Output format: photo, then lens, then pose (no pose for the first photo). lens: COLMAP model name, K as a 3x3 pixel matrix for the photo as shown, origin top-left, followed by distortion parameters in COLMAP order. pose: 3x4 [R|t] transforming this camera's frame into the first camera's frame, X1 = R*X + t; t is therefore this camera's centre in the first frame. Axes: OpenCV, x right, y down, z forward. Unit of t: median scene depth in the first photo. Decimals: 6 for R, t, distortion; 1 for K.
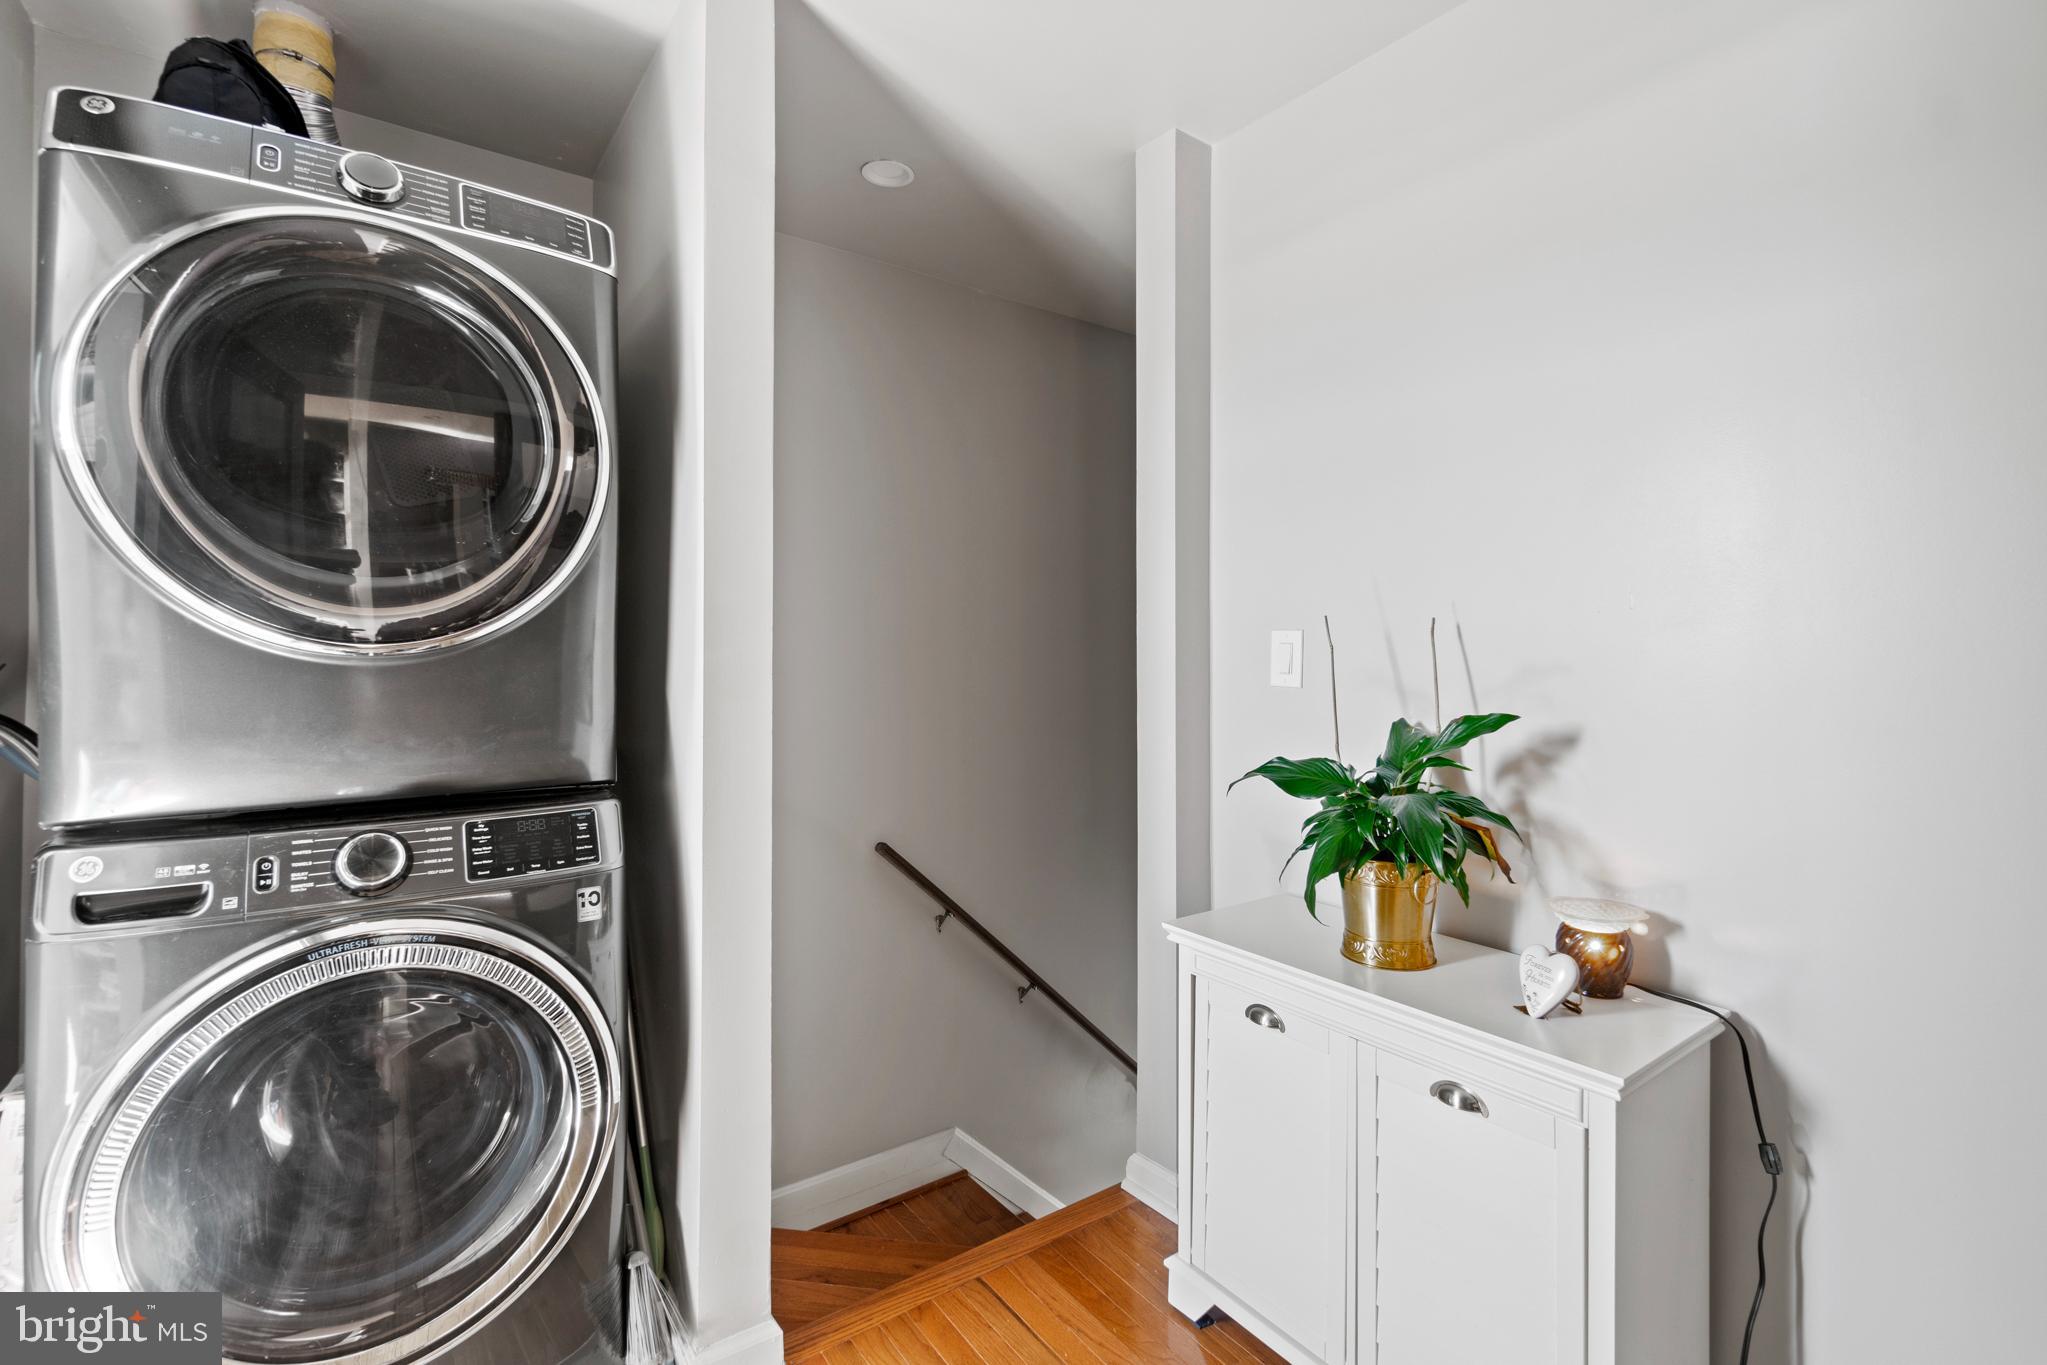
lens RADIAL K [[895.9, 0, 1017.2], [0, 895.9, 661.4], [0, 0, 1]] dist [-0.001375, -0.000087]
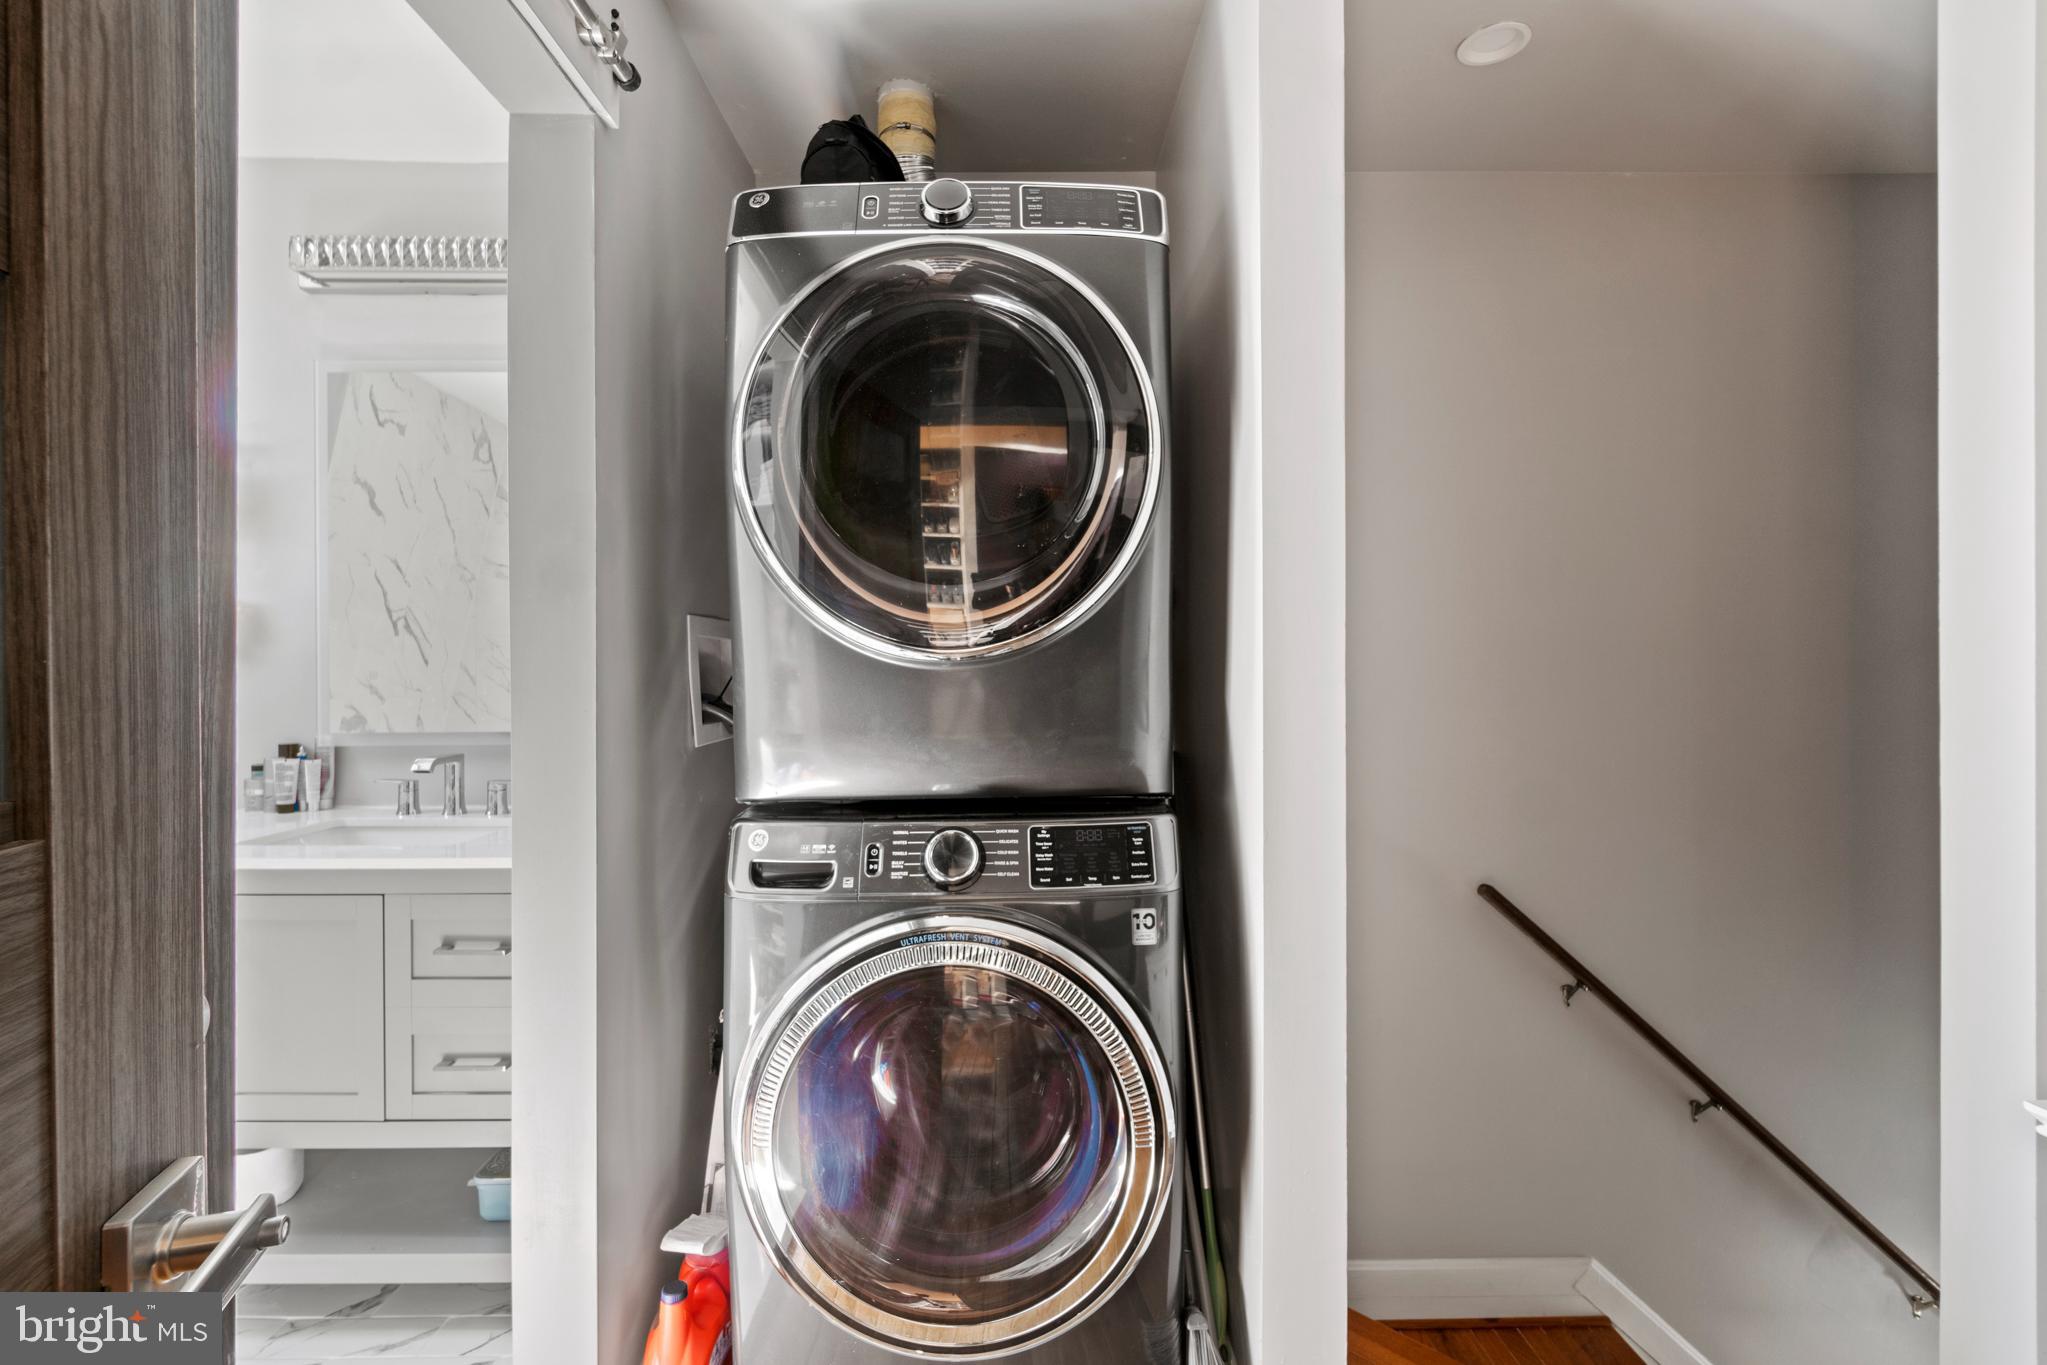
lens RADIAL K [[895.9, 0, 1017.2], [0, 895.9, 661.4], [0, 0, 1]] dist [-0.001375, -0.000087]
pose [[0.812832, -0.005214, -0.582475, -0.045799], [0.004914, 0.999986, -0.002094, -0.002576], [0.582477, -0.001160, 0.812846, 0.180655]]
